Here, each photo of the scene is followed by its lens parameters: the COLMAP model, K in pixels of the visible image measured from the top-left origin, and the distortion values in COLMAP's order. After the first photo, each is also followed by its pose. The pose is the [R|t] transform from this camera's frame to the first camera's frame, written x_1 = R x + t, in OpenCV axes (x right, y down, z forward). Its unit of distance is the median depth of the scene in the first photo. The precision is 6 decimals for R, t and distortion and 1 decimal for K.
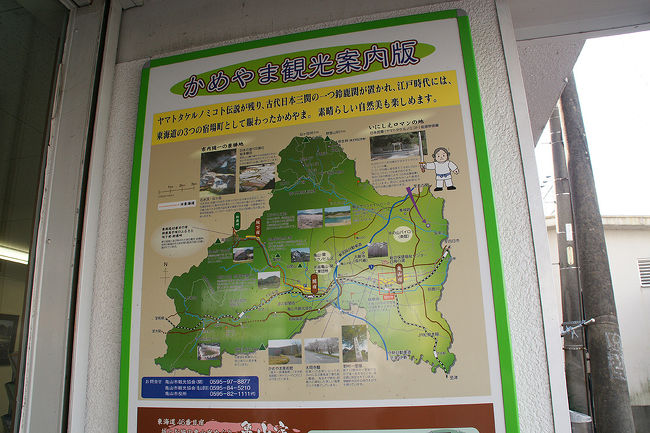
lens RADIAL K [[495.8, 0, 326.0], [0, 495.8, 232.9], [0, 0, 1]] dist [-0.174462, 0.107514]
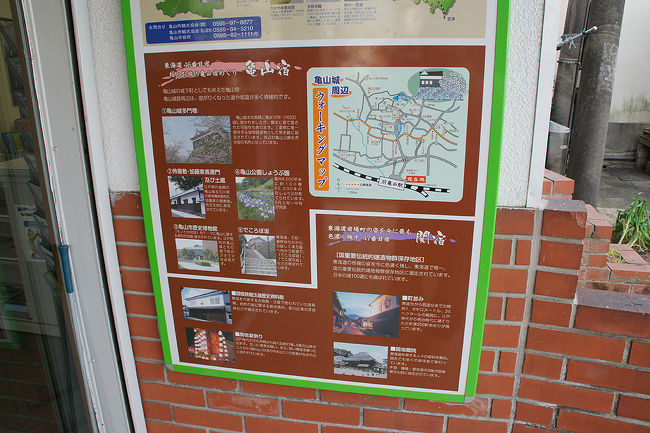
lens RADIAL K [[495.8, 0, 326.0], [0, 495.8, 232.9], [0, 0, 1]] dist [-0.174462, 0.107514]
pose [[0.999567, 0.016123, 0.024633, -0.018690], [-0.026808, 0.844314, 0.535177, 0.132624], [-0.012170, -0.535605, 0.844381, -0.091255]]
